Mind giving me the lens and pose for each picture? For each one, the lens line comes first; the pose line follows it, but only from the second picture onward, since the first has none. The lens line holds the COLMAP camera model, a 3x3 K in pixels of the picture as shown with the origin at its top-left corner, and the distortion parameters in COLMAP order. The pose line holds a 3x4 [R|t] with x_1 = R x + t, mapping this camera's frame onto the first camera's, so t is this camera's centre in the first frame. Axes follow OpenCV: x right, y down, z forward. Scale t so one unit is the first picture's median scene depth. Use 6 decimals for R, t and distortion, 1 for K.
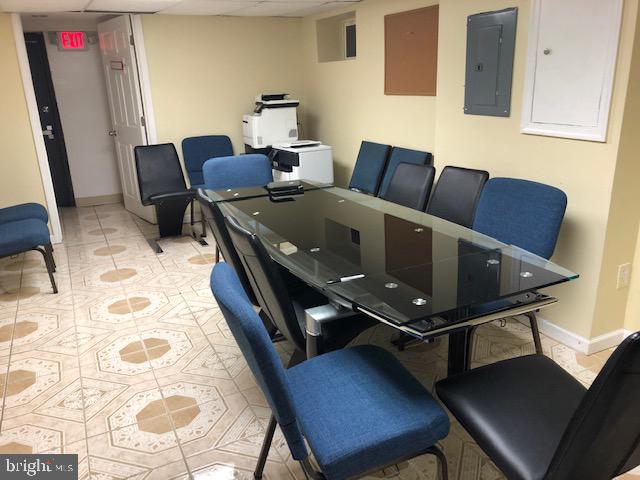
lens RADIAL K [[518.0, 0, 323.2], [0, 518.0, 242.5], [0, 0, 1]] dist [-0.000983, -0.003957]
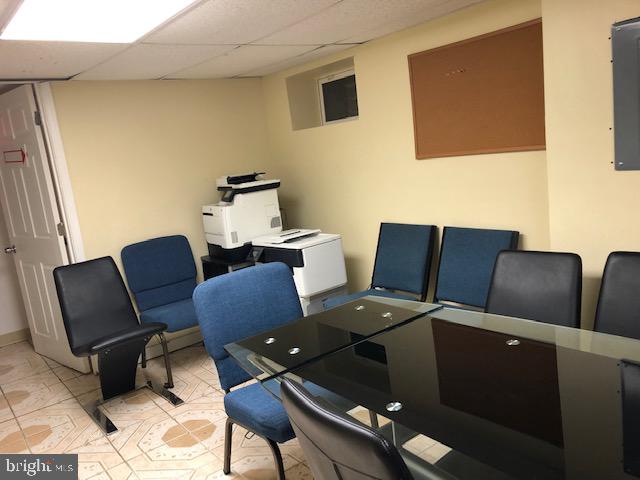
lens RADIAL K [[532.0, 0, 319.7], [0, 532.0, 238.6], [0, 0, 1]] dist [0.007751, -0.001395]
pose [[0.978671, -0.115221, 0.170083, -0.134562], [0.139429, 0.980567, -0.138013, -0.077106], [-0.150875, 0.158784, 0.975717, 0.258599]]
